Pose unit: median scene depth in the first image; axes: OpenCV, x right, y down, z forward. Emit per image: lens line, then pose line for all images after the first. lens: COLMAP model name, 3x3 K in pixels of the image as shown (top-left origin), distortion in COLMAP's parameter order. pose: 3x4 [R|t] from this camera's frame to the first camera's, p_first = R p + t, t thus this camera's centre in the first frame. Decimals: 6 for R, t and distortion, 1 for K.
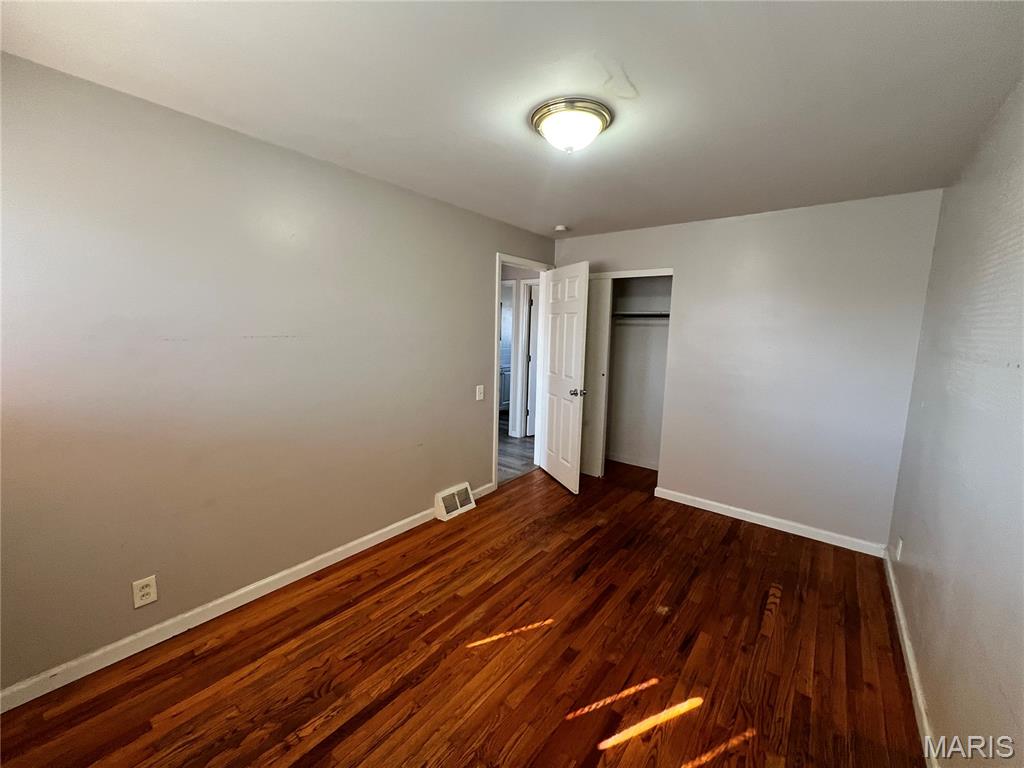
lens RADIAL K [[411.8, 0, 515.4], [0, 411.8, 382.9], [0, 0, 1]] dist [0.001163, 0.000438]
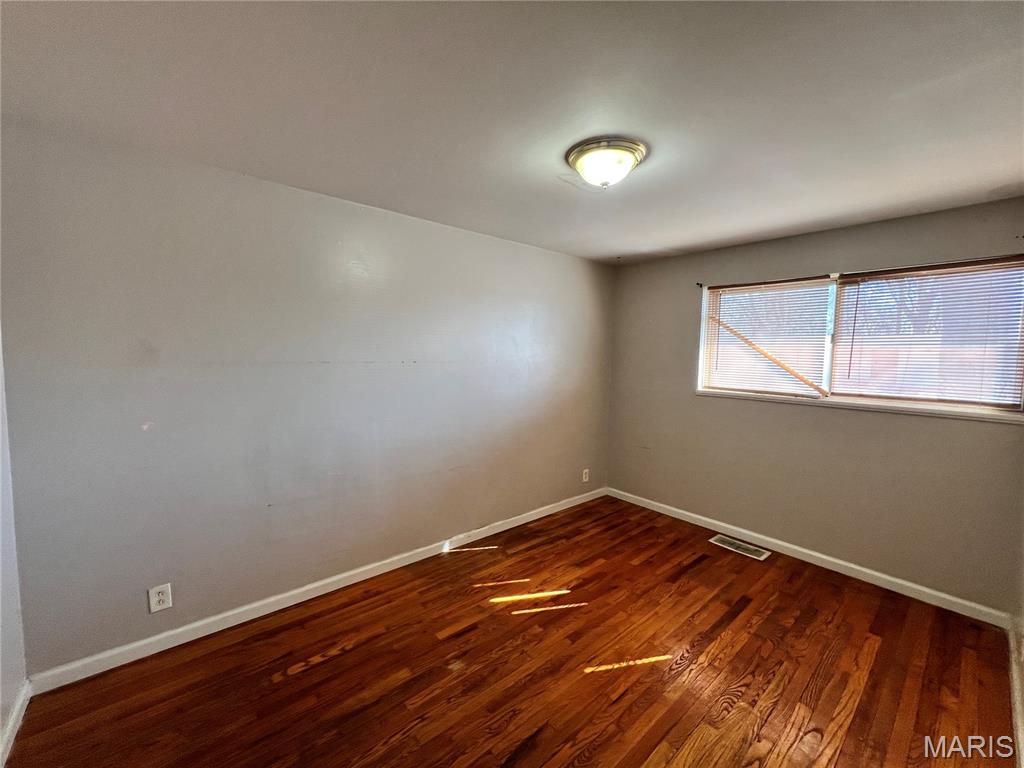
lens RADIAL K [[411.8, 0, 511.1], [0, 411.8, 379.9], [0, 0, 1]] dist [0.001163, 0.000438]
pose [[-0.979008, -0.058338, 0.195297, 0.116570], [-0.017373, 0.978562, 0.205219, -0.261495], [-0.203082, 0.197518, -0.959033, 1.905006]]
